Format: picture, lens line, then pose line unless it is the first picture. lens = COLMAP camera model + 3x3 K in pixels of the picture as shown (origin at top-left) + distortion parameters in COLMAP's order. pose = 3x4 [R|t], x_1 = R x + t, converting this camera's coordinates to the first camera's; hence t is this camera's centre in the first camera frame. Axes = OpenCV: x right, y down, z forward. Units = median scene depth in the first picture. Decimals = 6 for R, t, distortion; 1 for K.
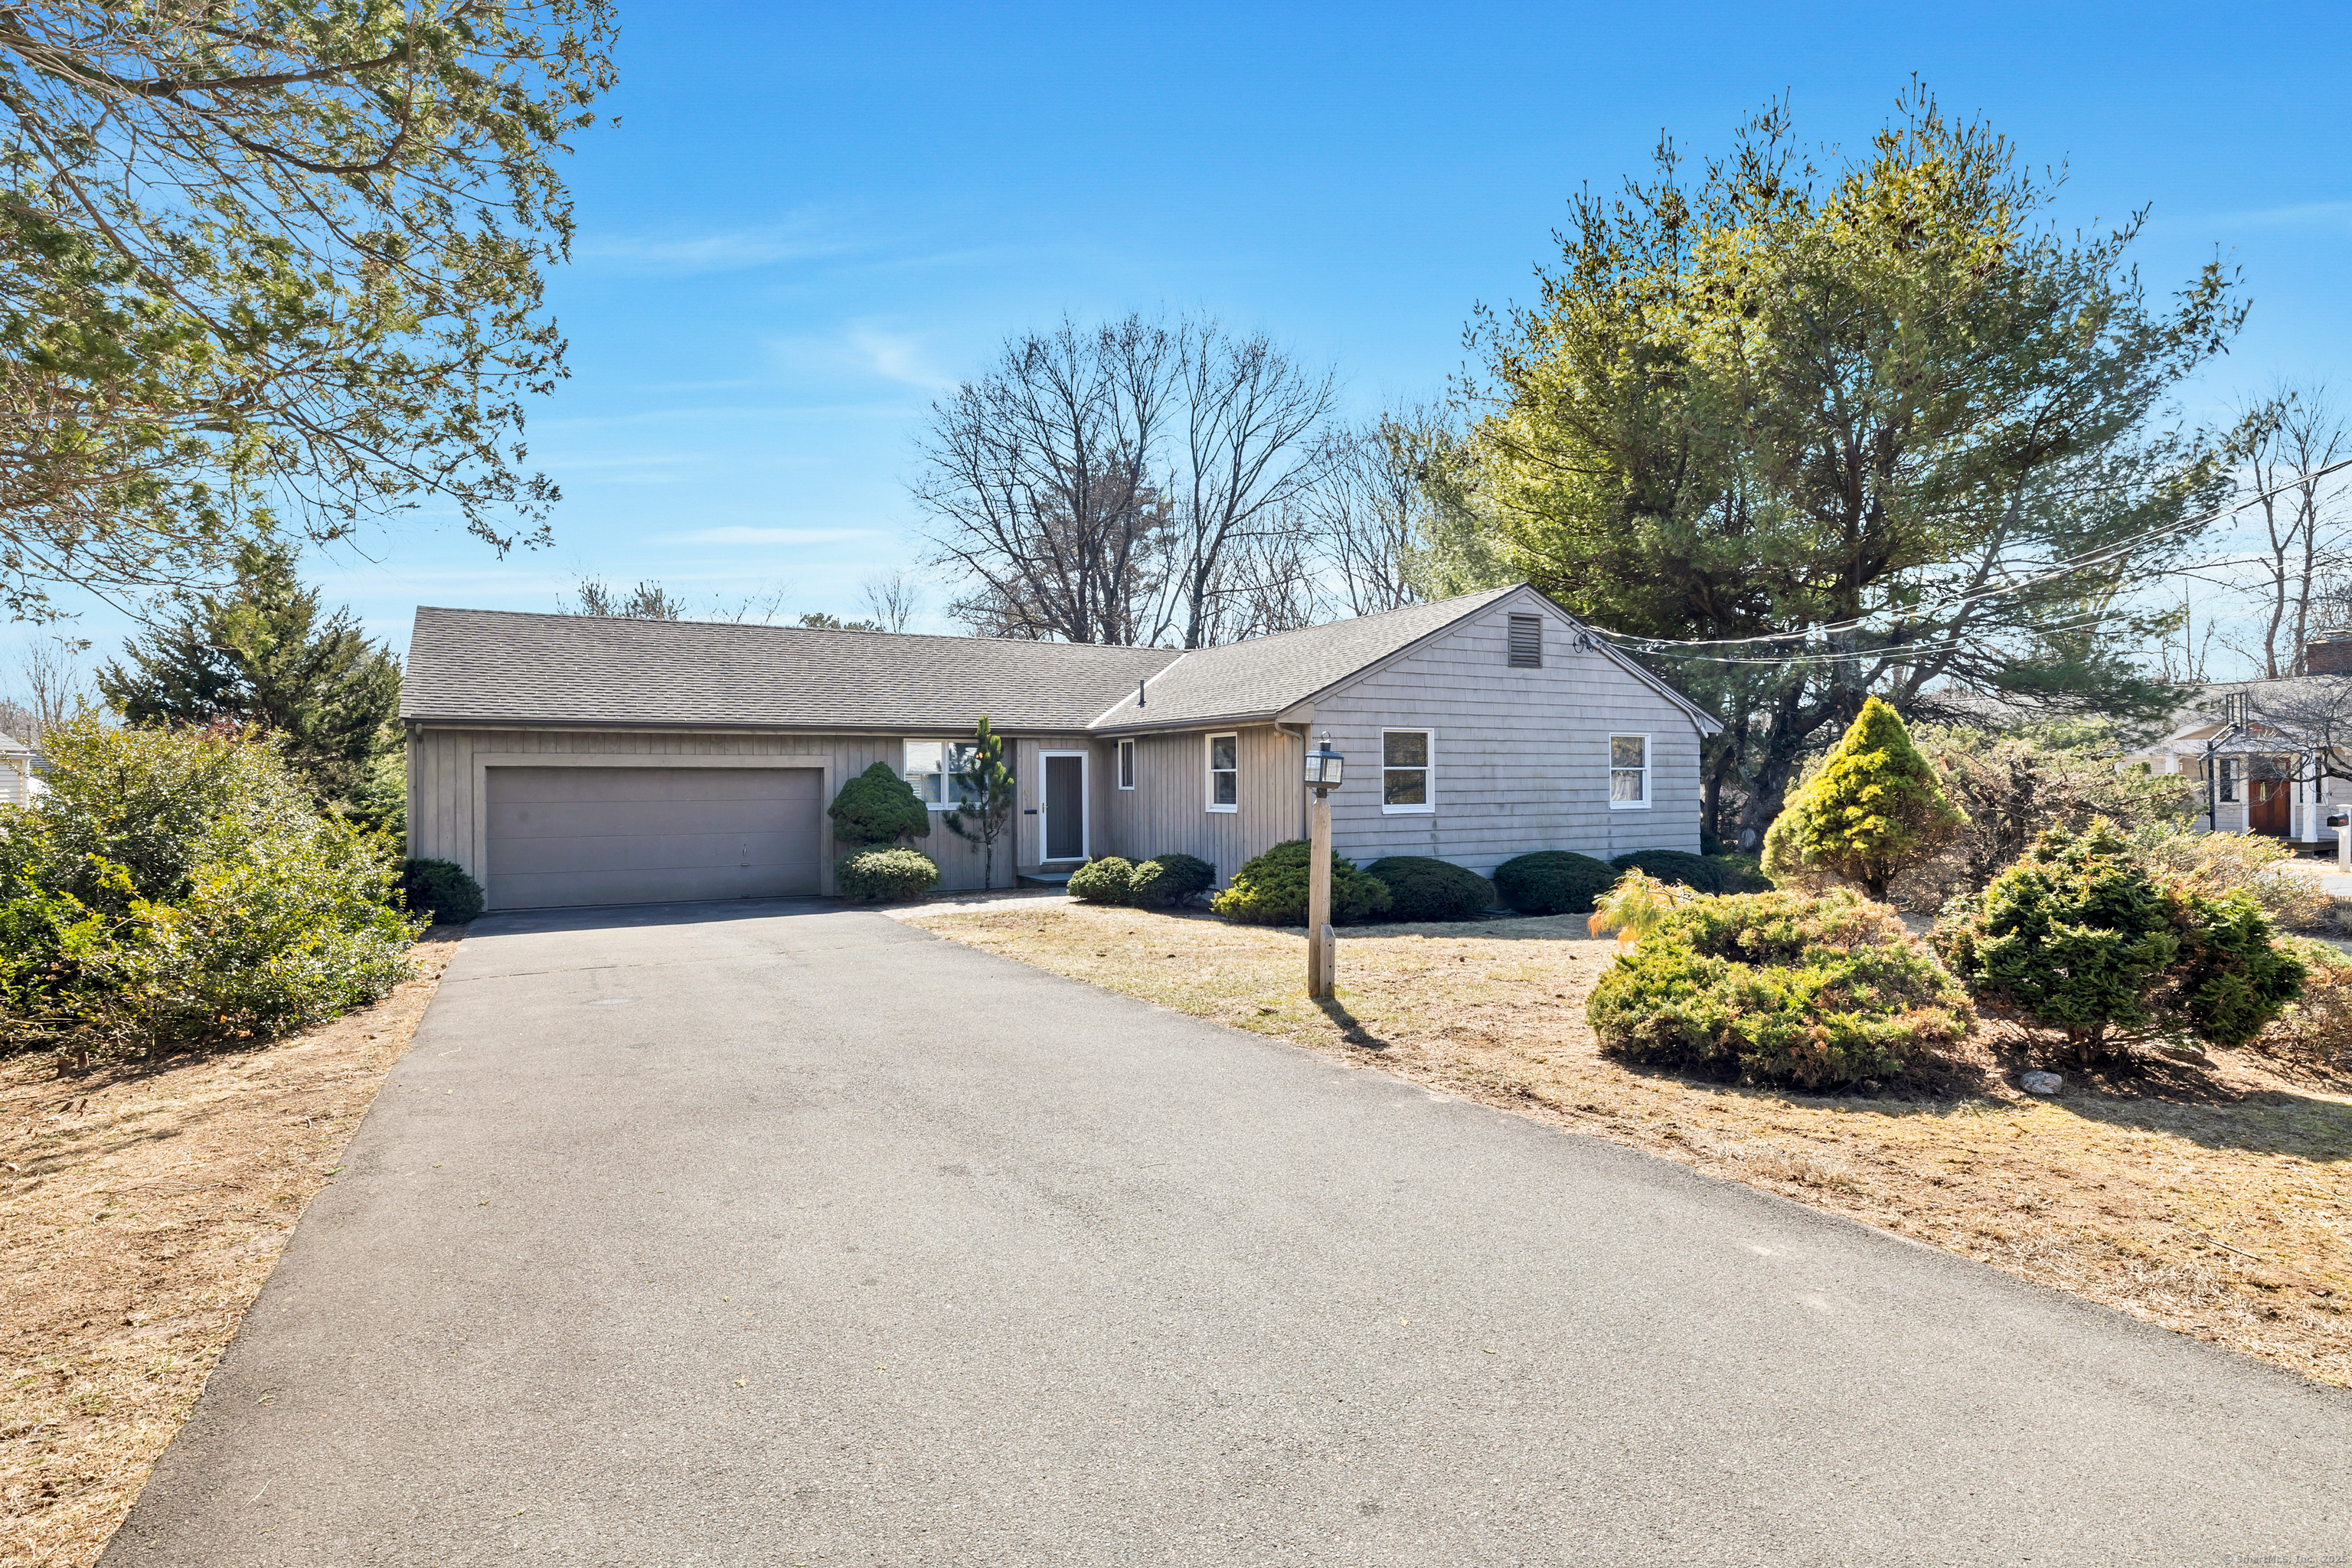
lens RADIAL K [[1209.4, 0, 1176.0], [0, 1209.4, 784.0], [0, 0, 1]] dist [-0.001334, 0.001114]
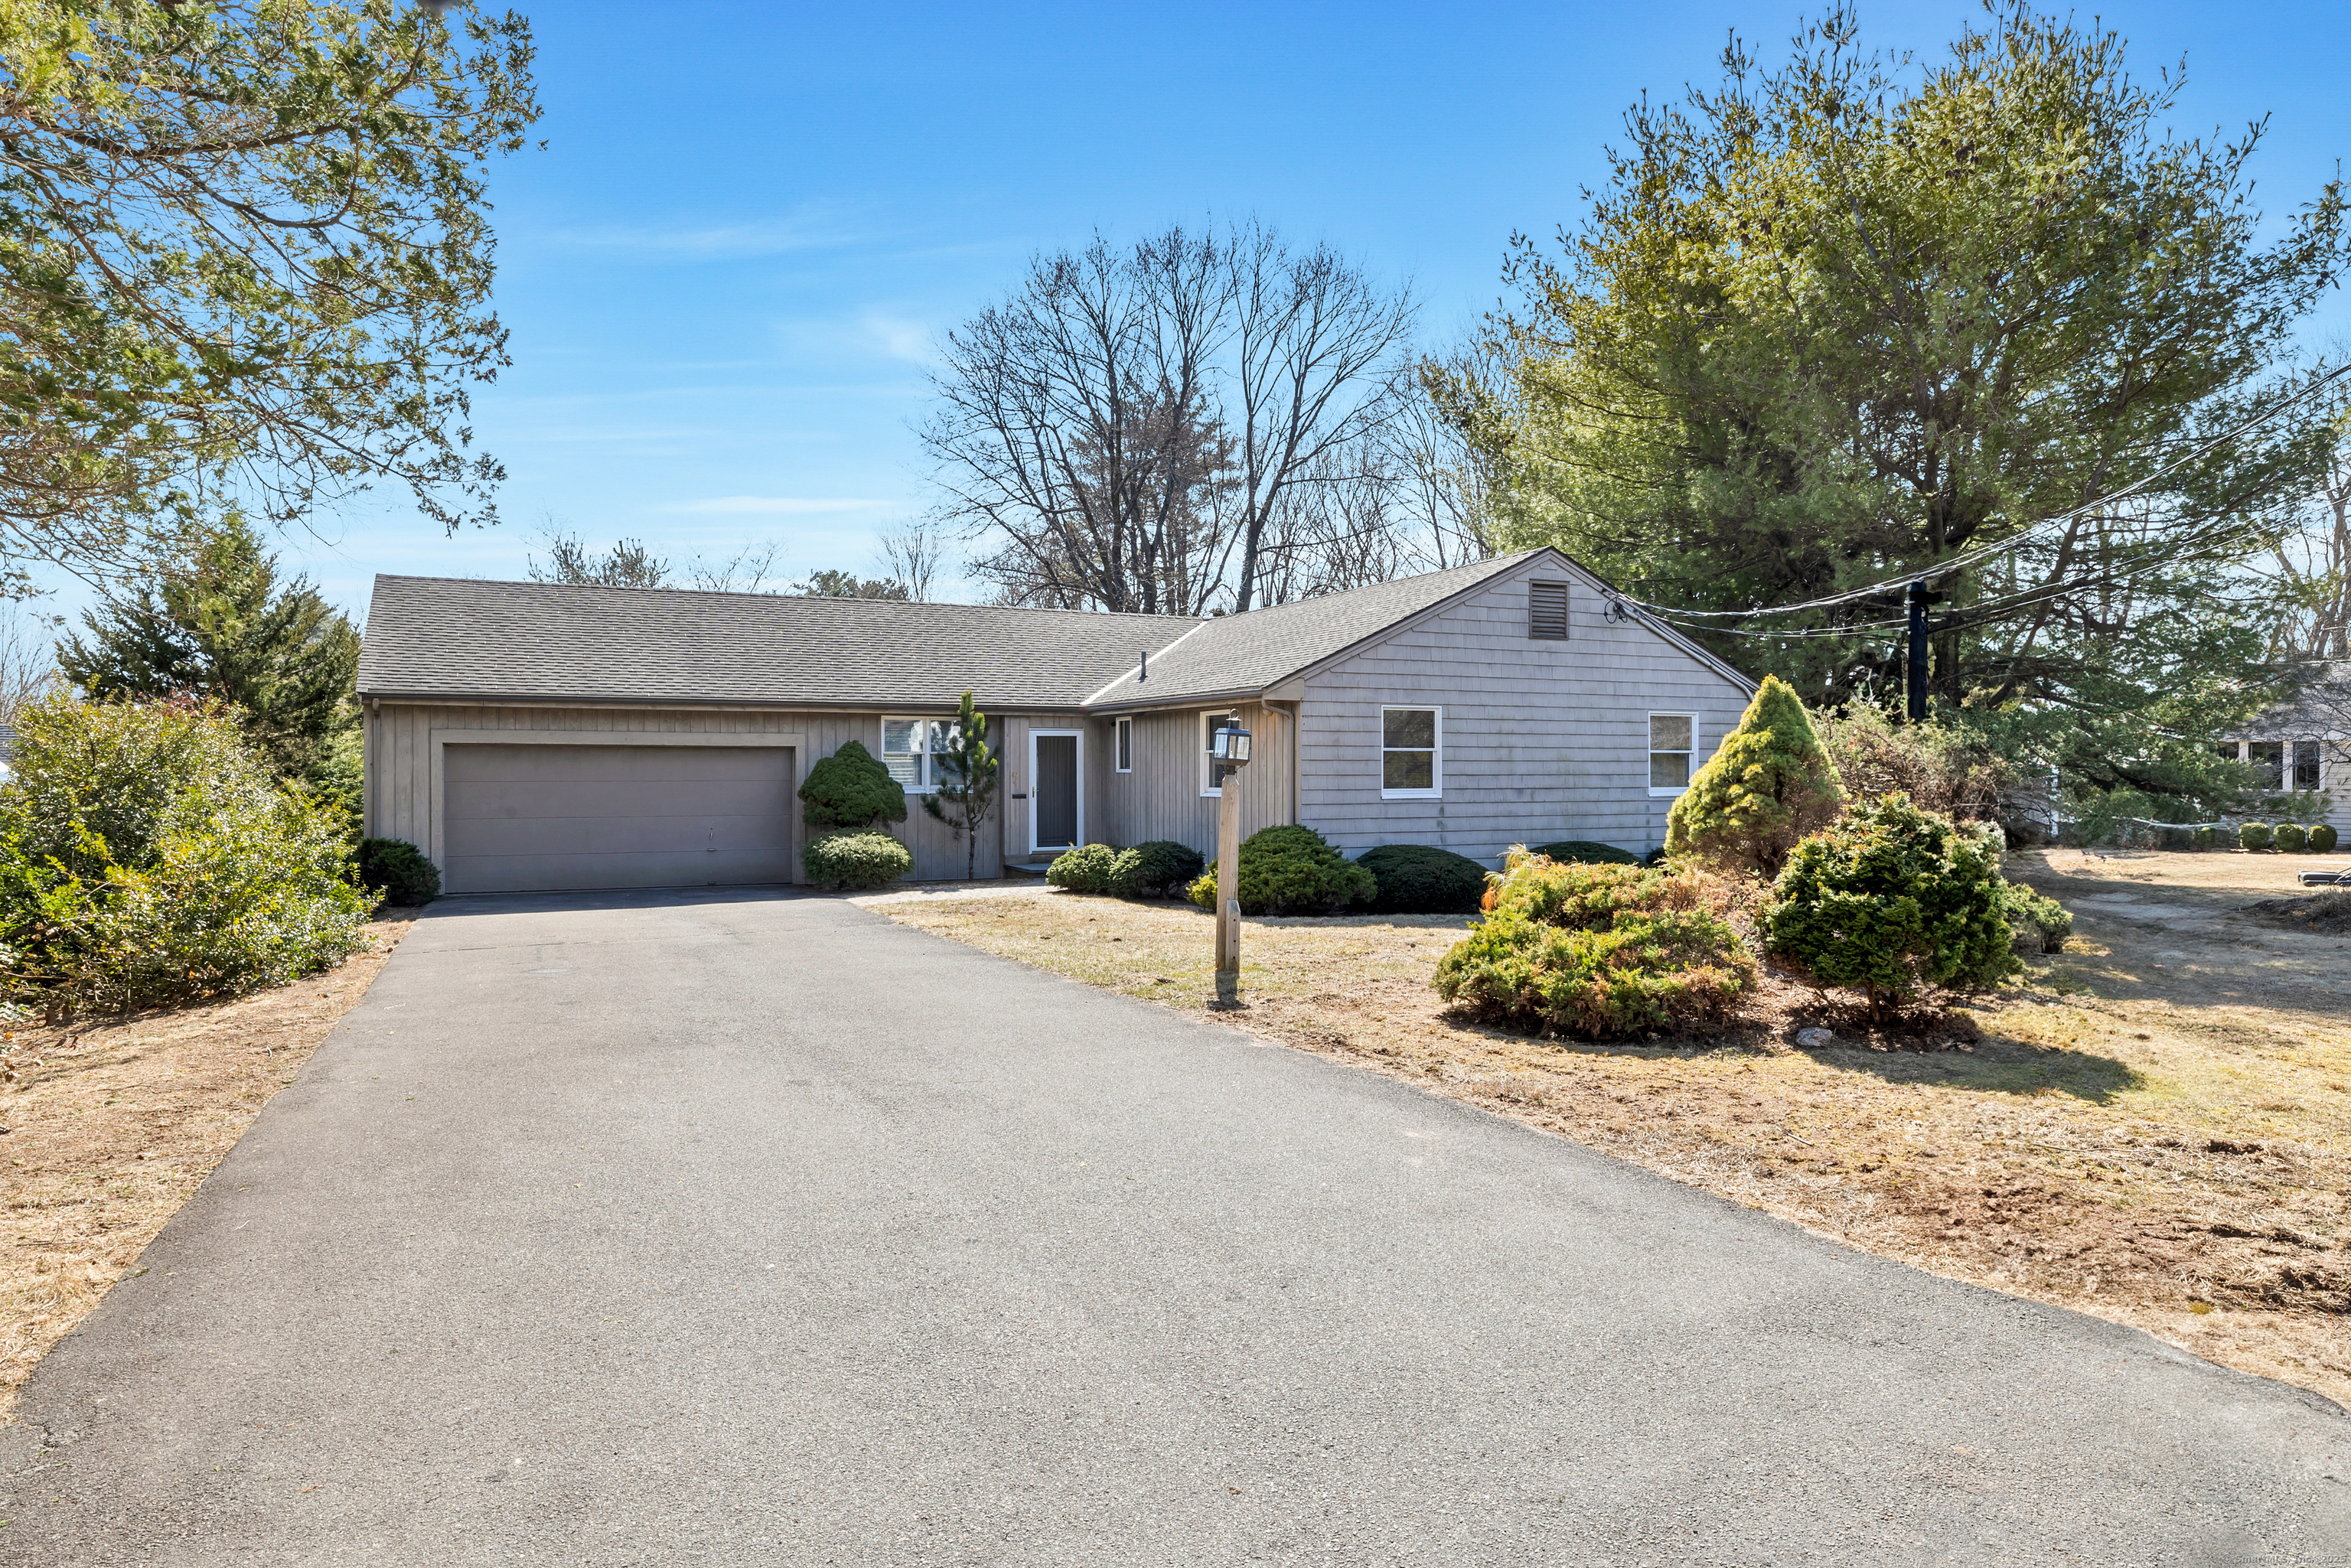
lens RADIAL K [[1462.4, 0, 1175.4], [0, 1462.4, 778.3], [0, 0, 1]] dist [0.000072, -0.000671]
pose [[0.997927, 0.005842, -0.064092, 0.084683], [-0.005596, 0.999976, 0.004025, 0.005371], [0.064114, -0.003658, 0.997936, -0.122248]]
